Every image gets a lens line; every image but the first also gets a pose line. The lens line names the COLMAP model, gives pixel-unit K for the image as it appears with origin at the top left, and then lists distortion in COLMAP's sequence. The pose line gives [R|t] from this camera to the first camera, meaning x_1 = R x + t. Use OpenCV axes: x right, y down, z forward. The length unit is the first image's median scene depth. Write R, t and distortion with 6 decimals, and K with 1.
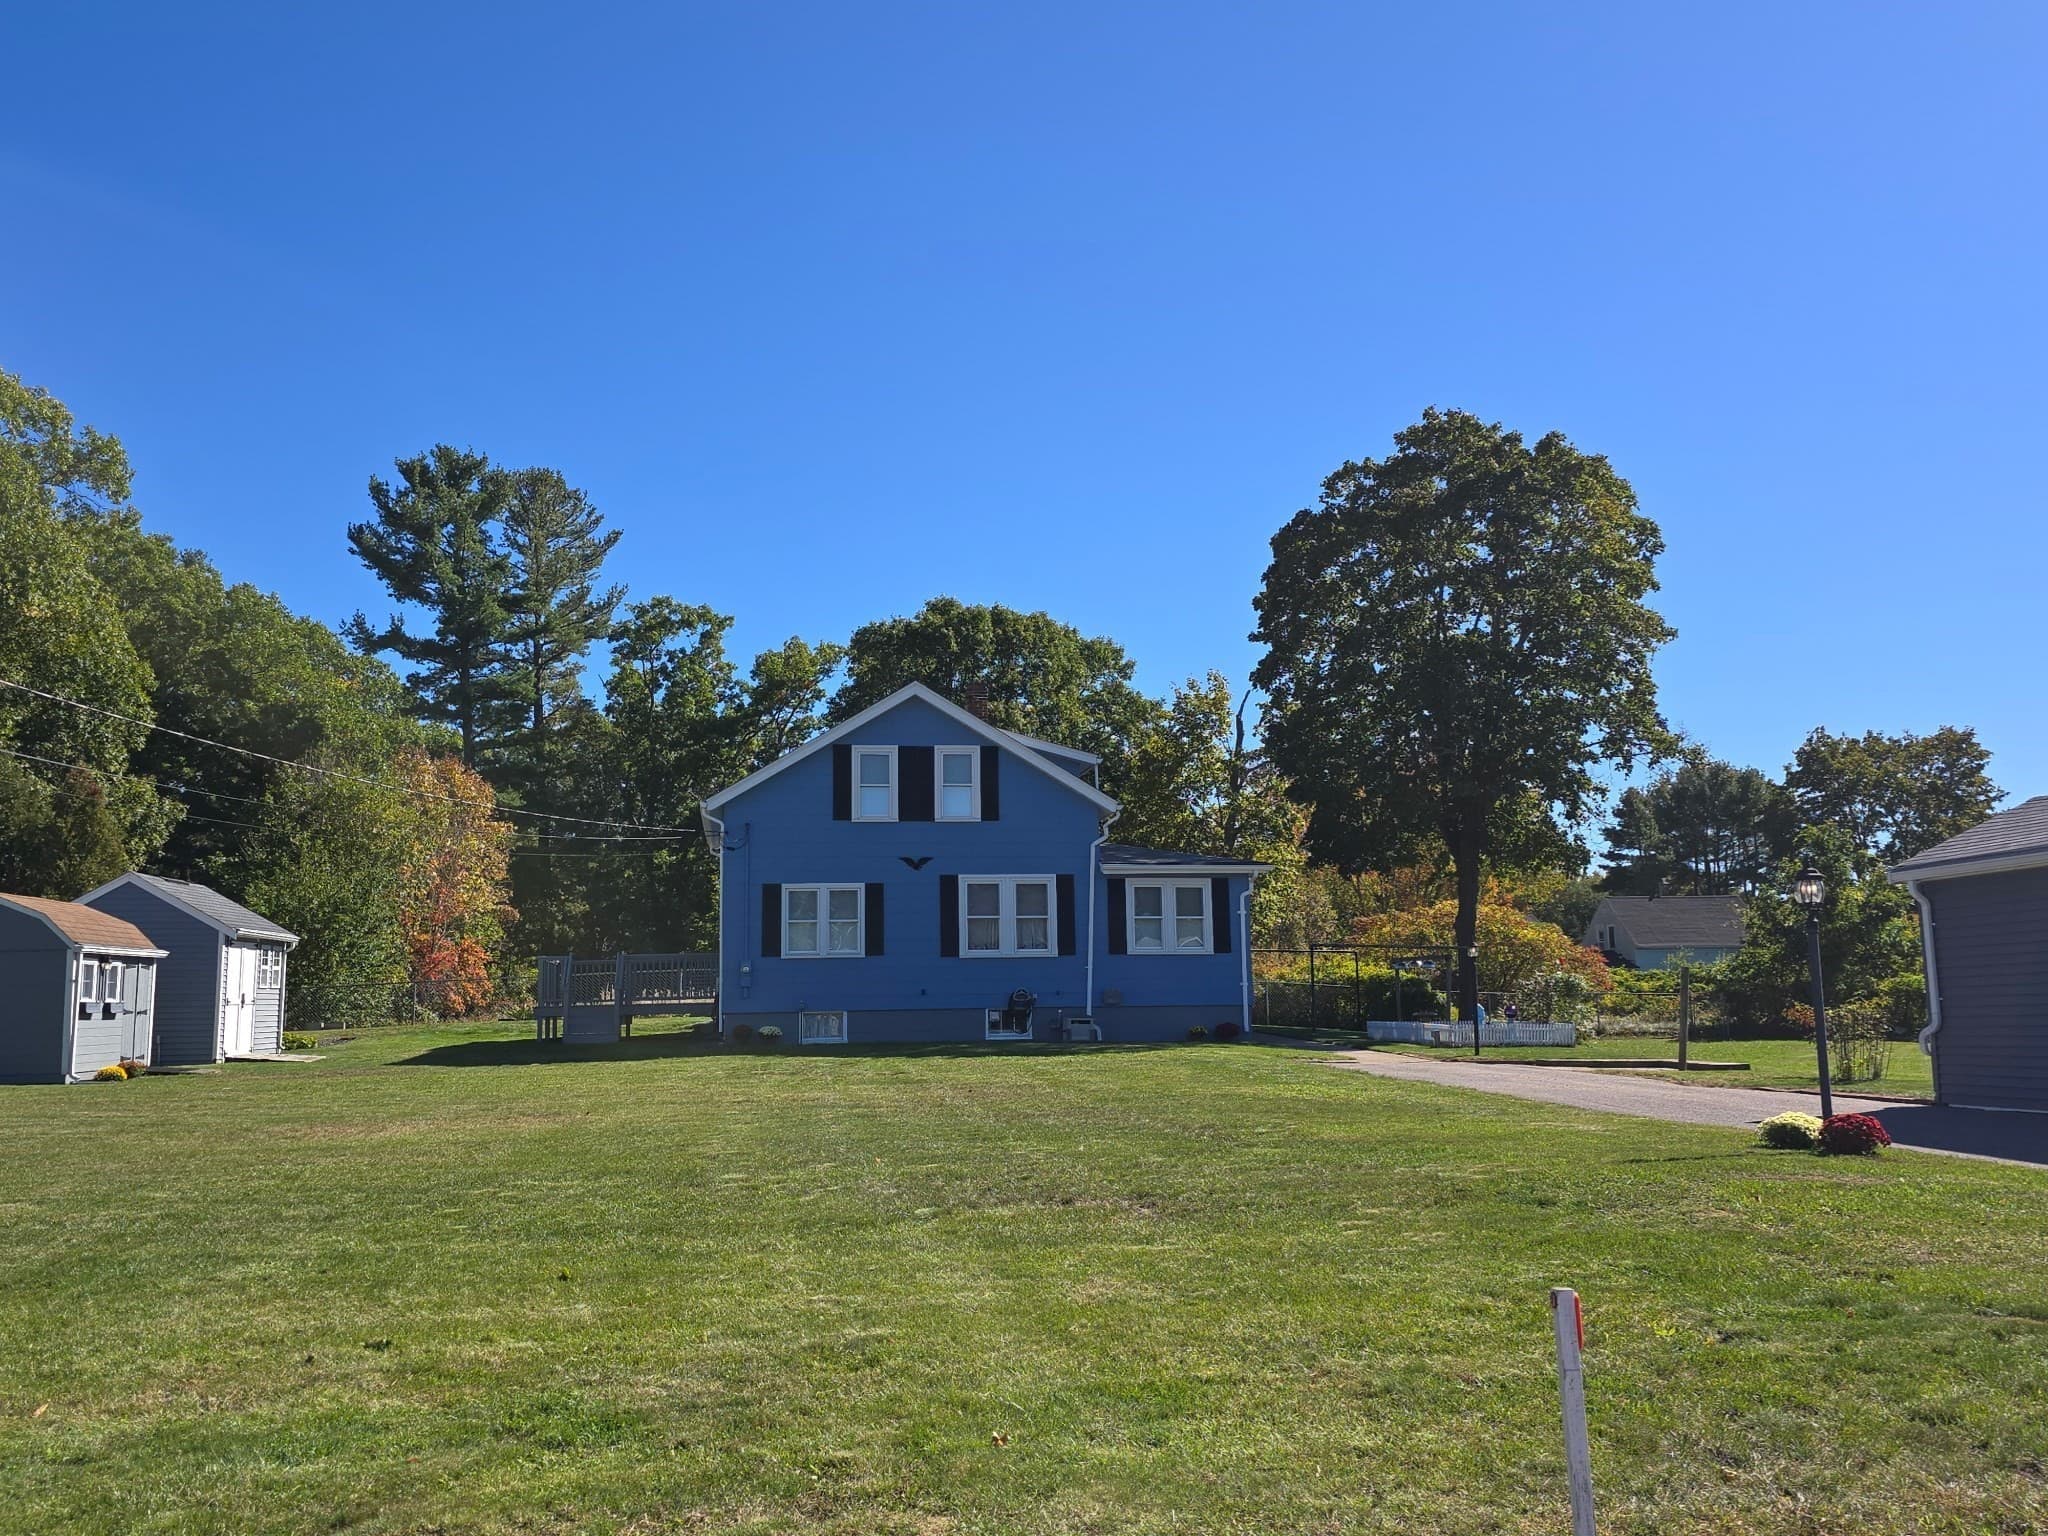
lens RADIAL K [[1743.1, 0, 1019.6], [0, 1743.1, 743.6], [0, 0, 1]] dist [0.020693, 0.007743]
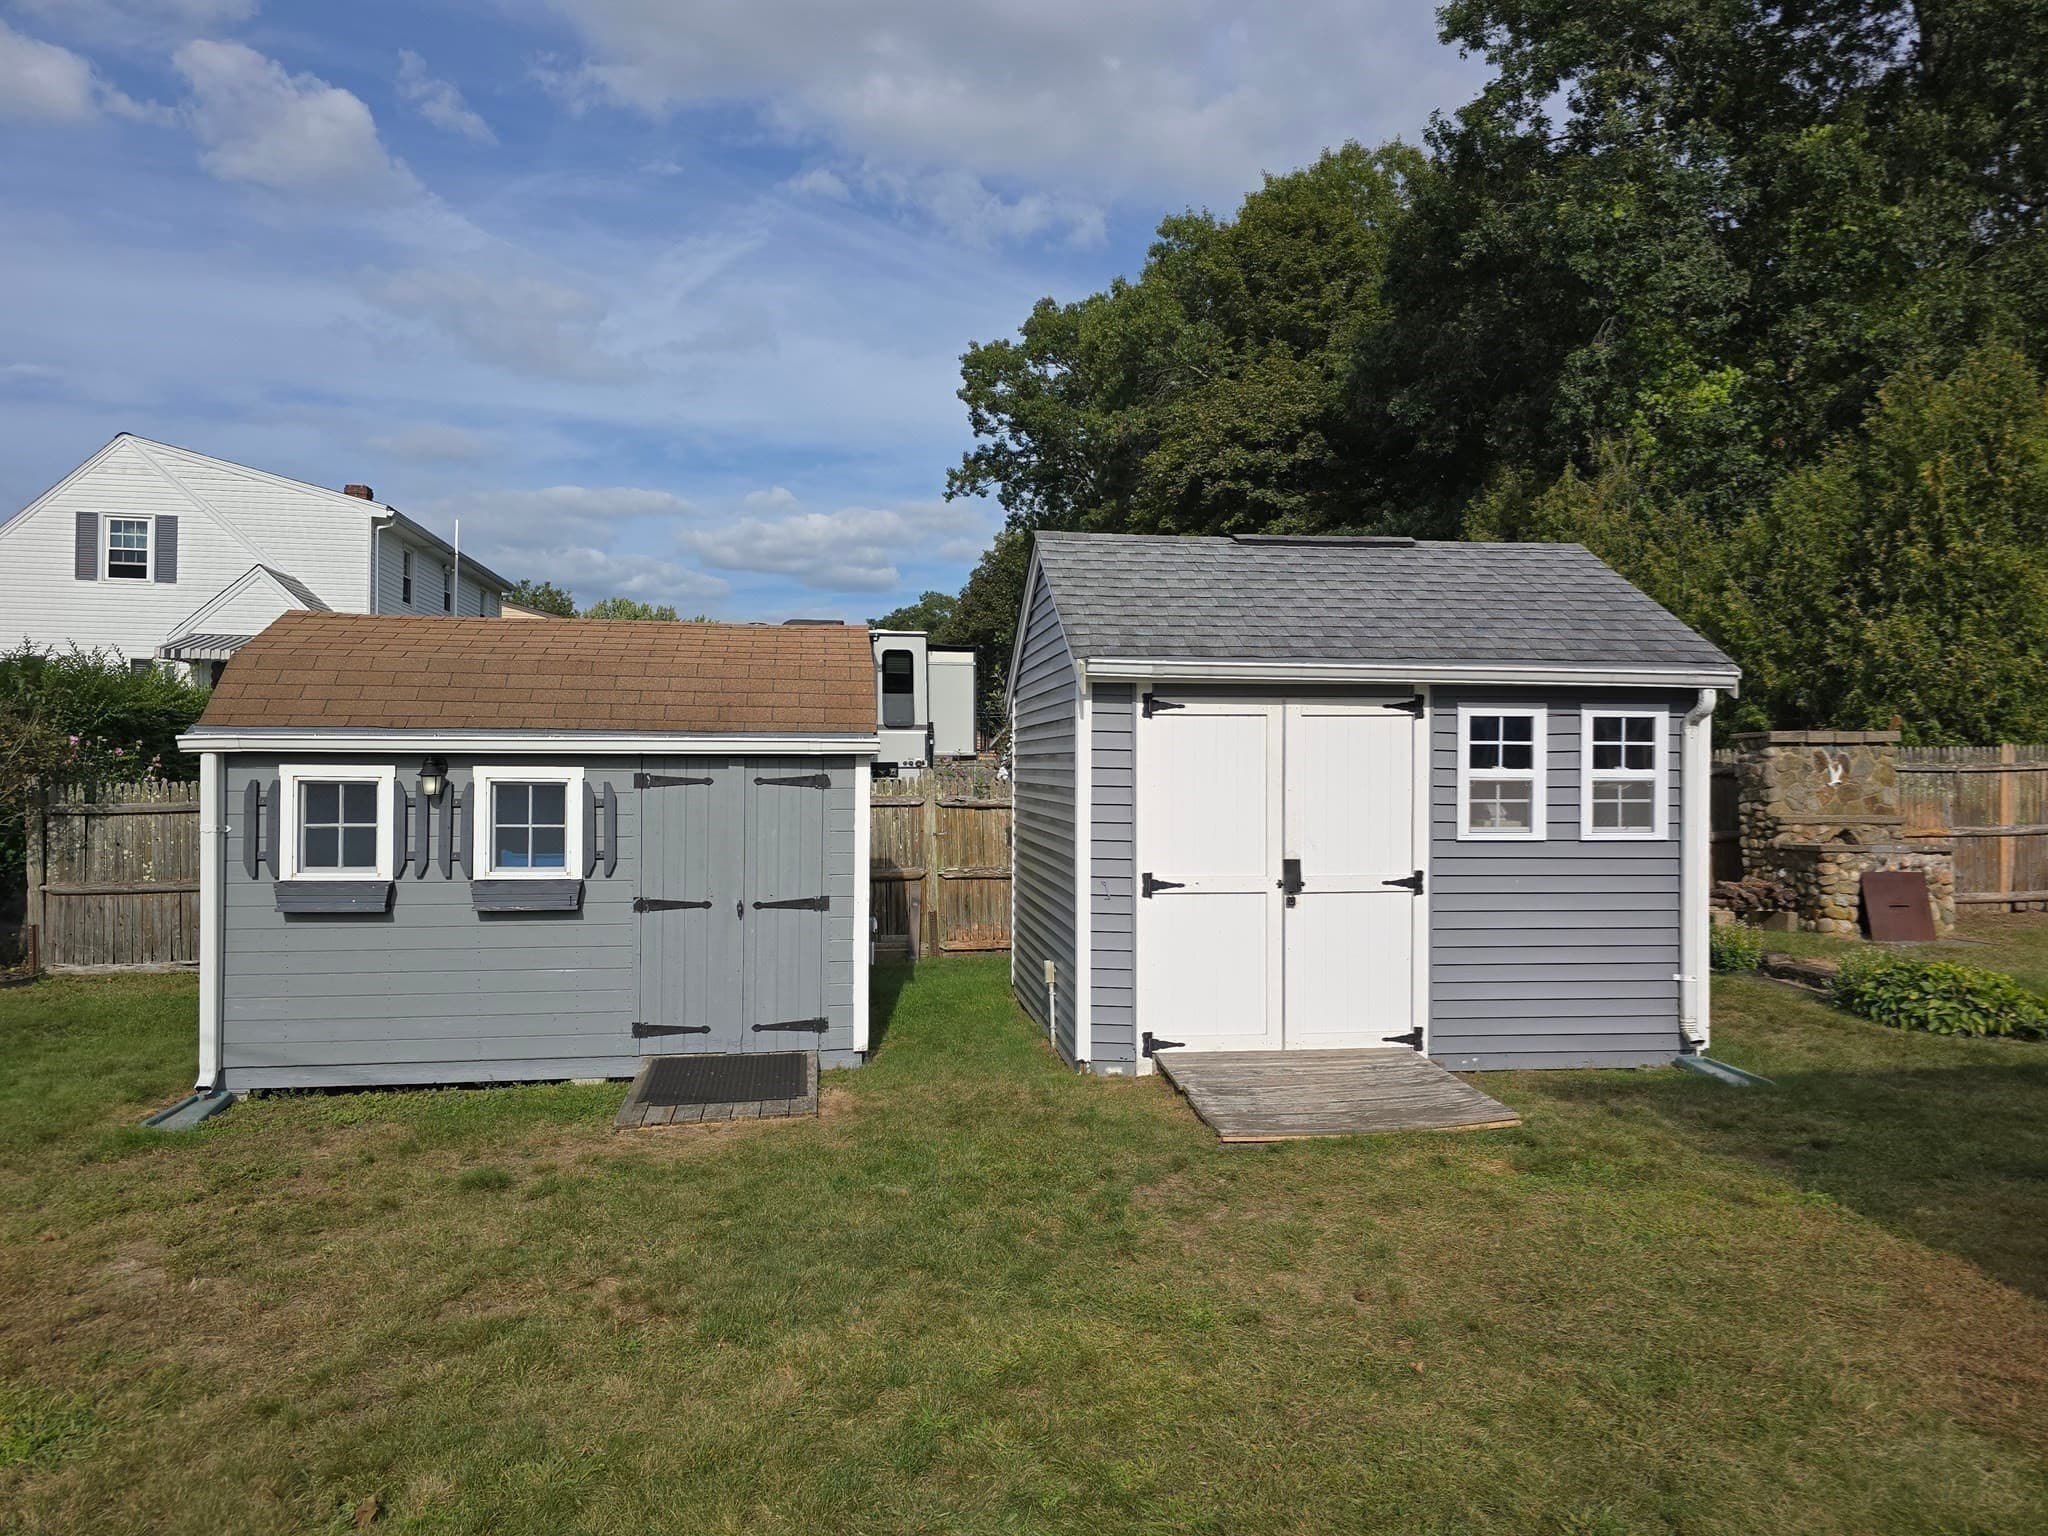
lens RADIAL K [[1369.5, 0, 1013.2], [0, 1369.5, 781.8], [0, 0, 1]] dist [0.033190, -0.025252]
pose [[-0.012081, 0.018783, -0.999751, -0.136012], [0.140386, 0.989953, 0.016903, 0.081551], [0.990023, -0.140147, -0.014596, 0.662620]]
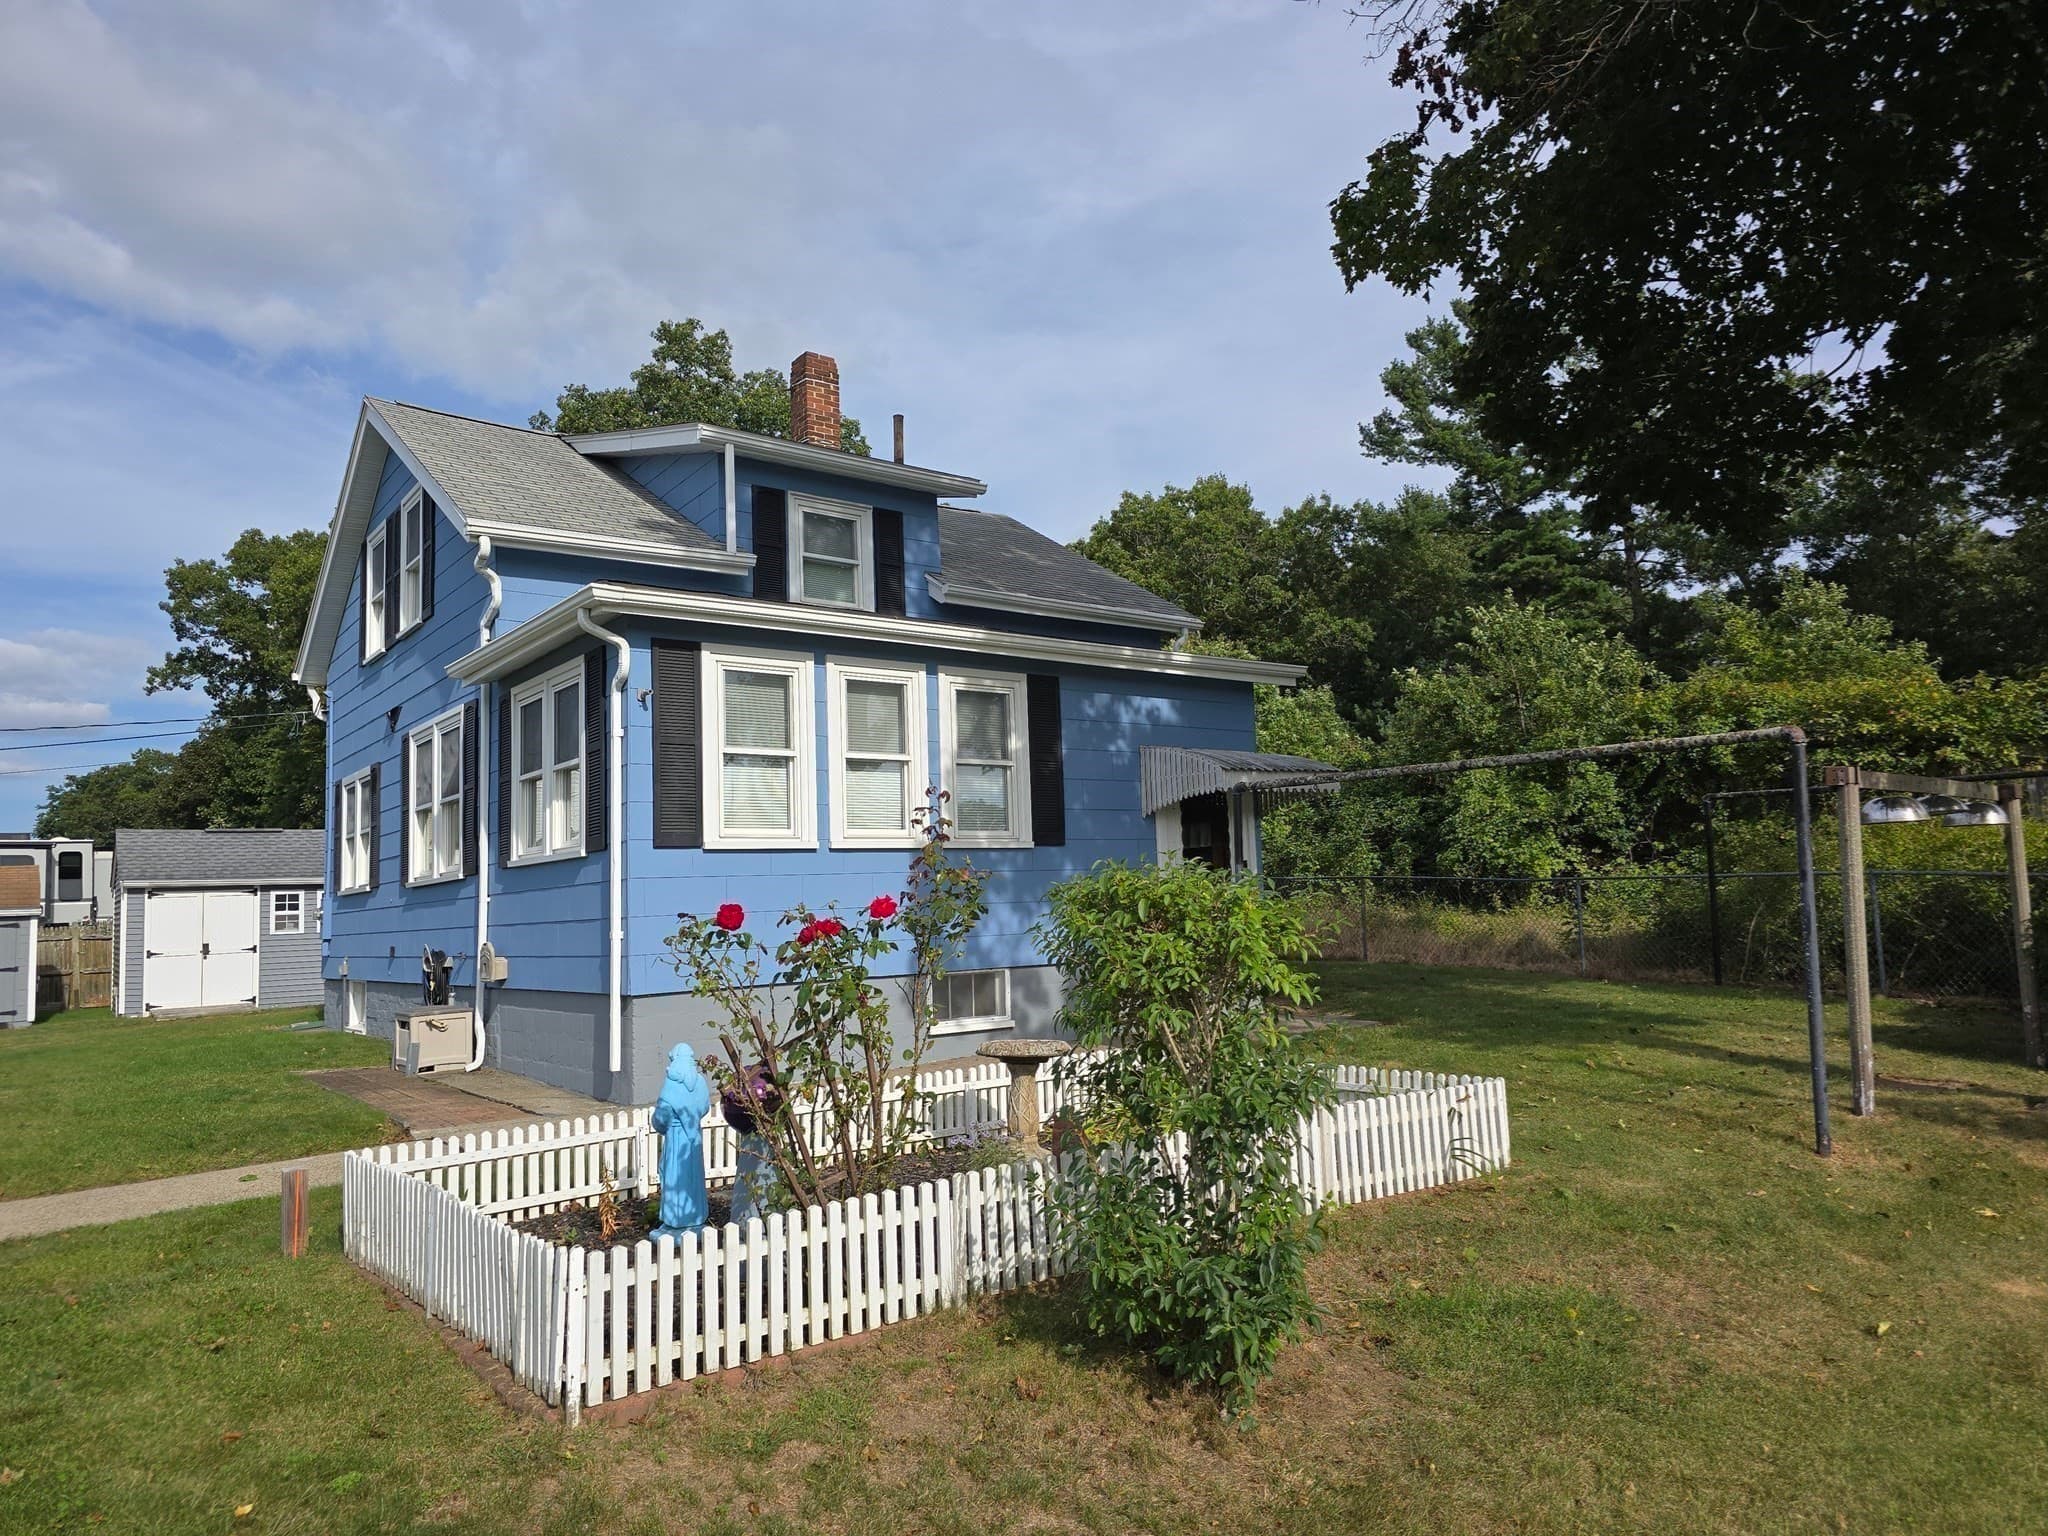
lens RADIAL K [[1369.5, 0, 1035.4], [0, 1369.5, 768.3], [0, 0, 1]] dist [0.033190, -0.025252]
pose [[0.470828, -0.094766, -0.877121, 0.314531], [0.159221, 0.987016, -0.021172, 0.094512], [0.867738, -0.129687, 0.479803, 0.723830]]
